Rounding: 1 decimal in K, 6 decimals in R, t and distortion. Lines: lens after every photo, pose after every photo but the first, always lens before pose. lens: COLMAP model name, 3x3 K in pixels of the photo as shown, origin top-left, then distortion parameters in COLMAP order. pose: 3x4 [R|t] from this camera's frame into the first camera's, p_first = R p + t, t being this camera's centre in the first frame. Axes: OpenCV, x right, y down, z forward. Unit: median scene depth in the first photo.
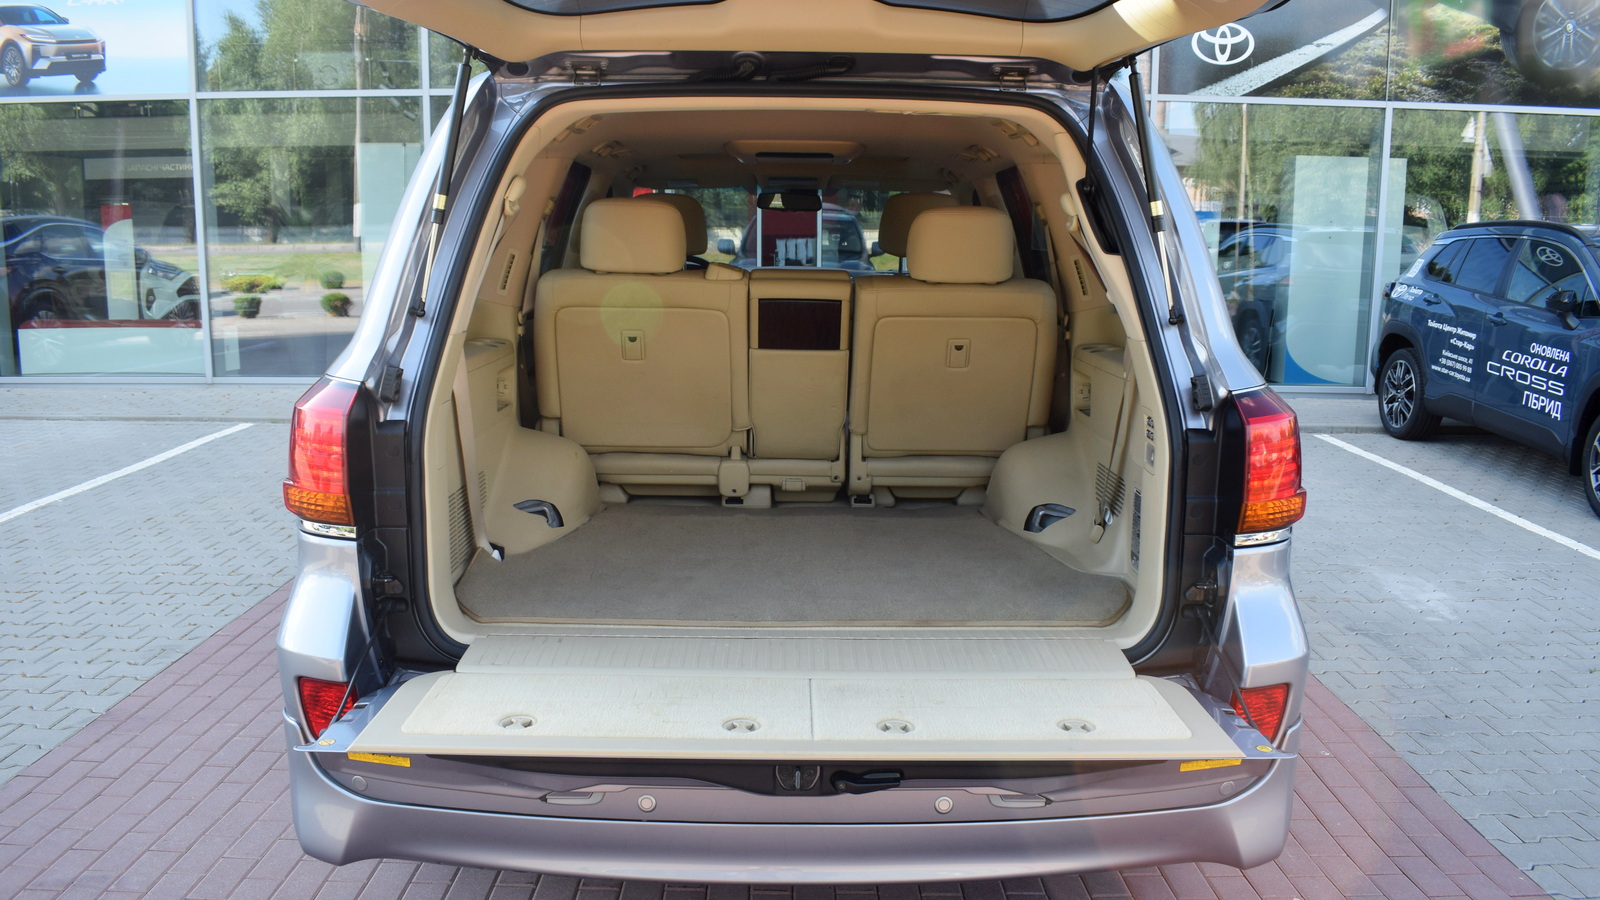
lens RADIAL K [[1268.0, 0, 797.4], [0, 1268.0, 456.0], [0, 0, 1]] dist [-0.096072, 0.014049]
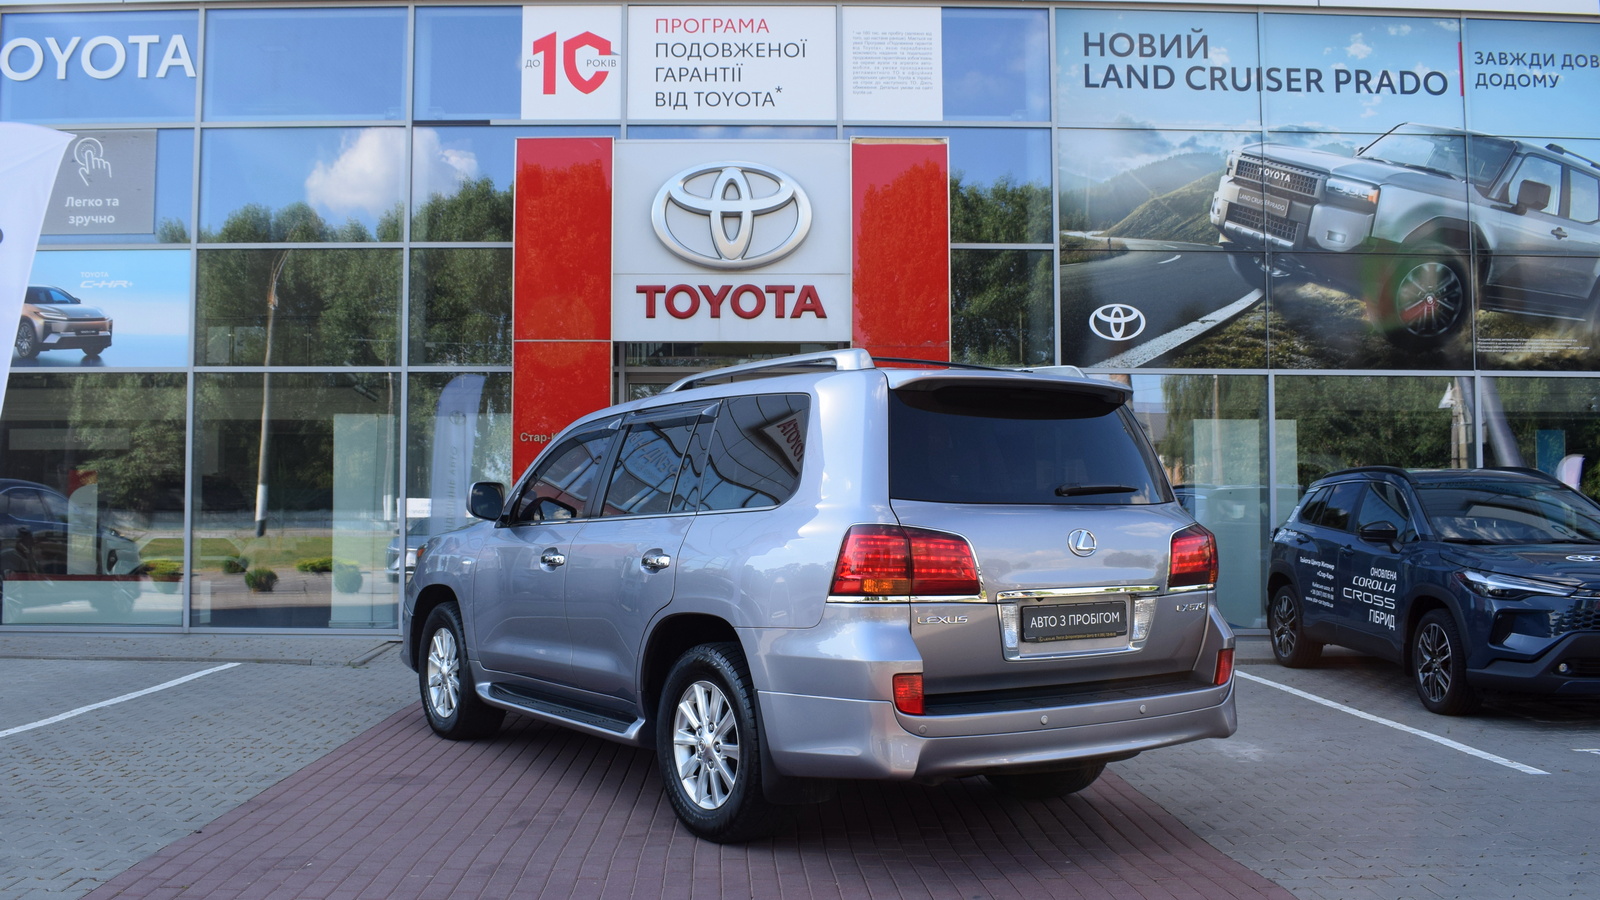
lens RADIAL K [[1468.0, 0, 749.3], [0, 1468.0, 454.9], [0, 0, 1]] dist [-0.087699, 0.008100]
pose [[0.999914, -0.005600, 0.011897, -0.005968], [0.008082, 0.975445, -0.220094, 0.072642], [-0.010373, 0.220171, 0.975406, -0.257784]]
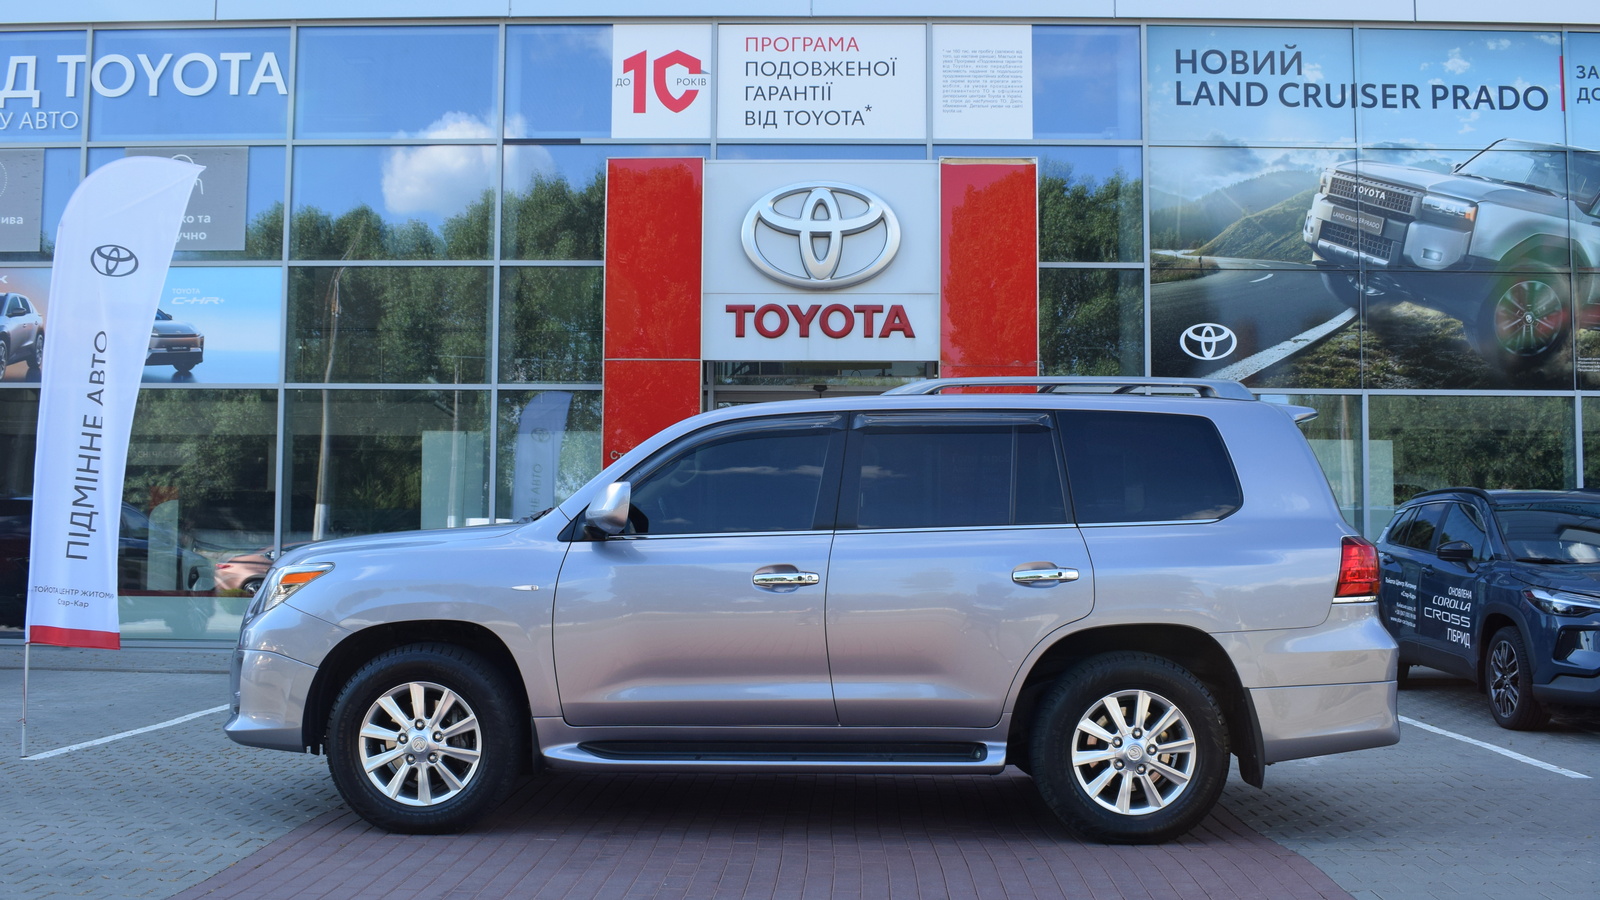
lens RADIAL K [[1610.6, 0, 800.0], [0, 1610.6, 450.0], [0, 0, 1]] dist [-0.071466, 0.002640]
pose [[0.999910, -0.001677, -0.013298, -0.004849], [-0.001489, 0.972090, -0.234602, 0.101304], [0.013321, 0.234601, 0.972000, -0.383223]]
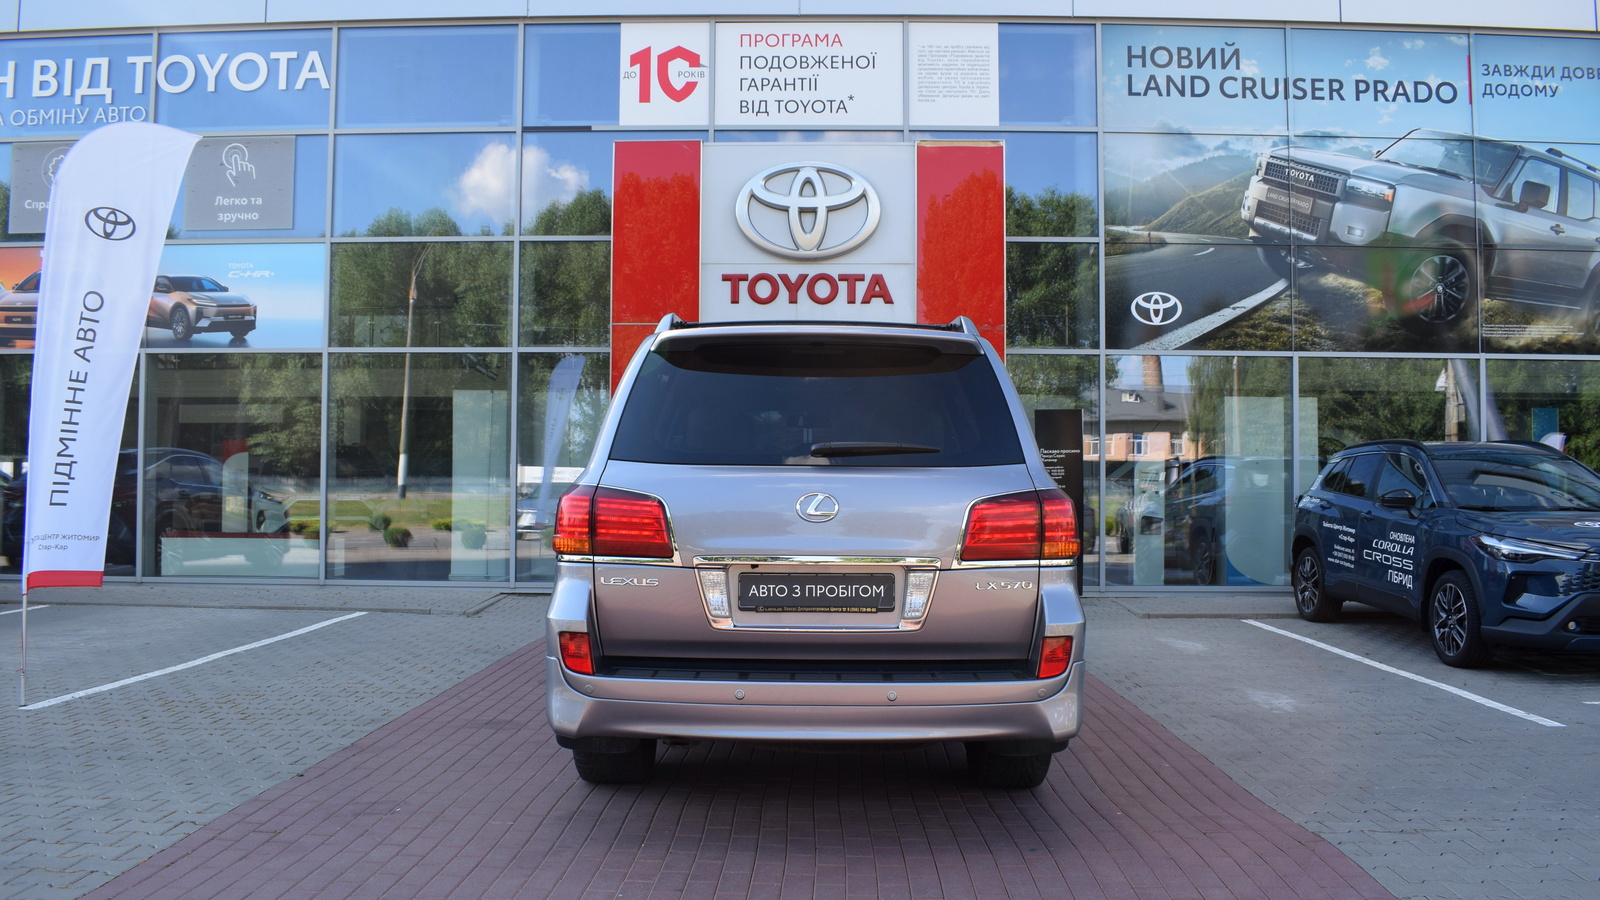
lens RADIAL K [[1268.0, 0, 797.4], [0, 1268.0, 456.0], [0, 0, 1]] dist [-0.096072, 0.014049]
pose [[0.999923, -0.002579, -0.012116, -0.001189], [0.000104, 0.979805, -0.199958, 0.063842], [0.012387, 0.199941, 0.979730, -0.207179]]
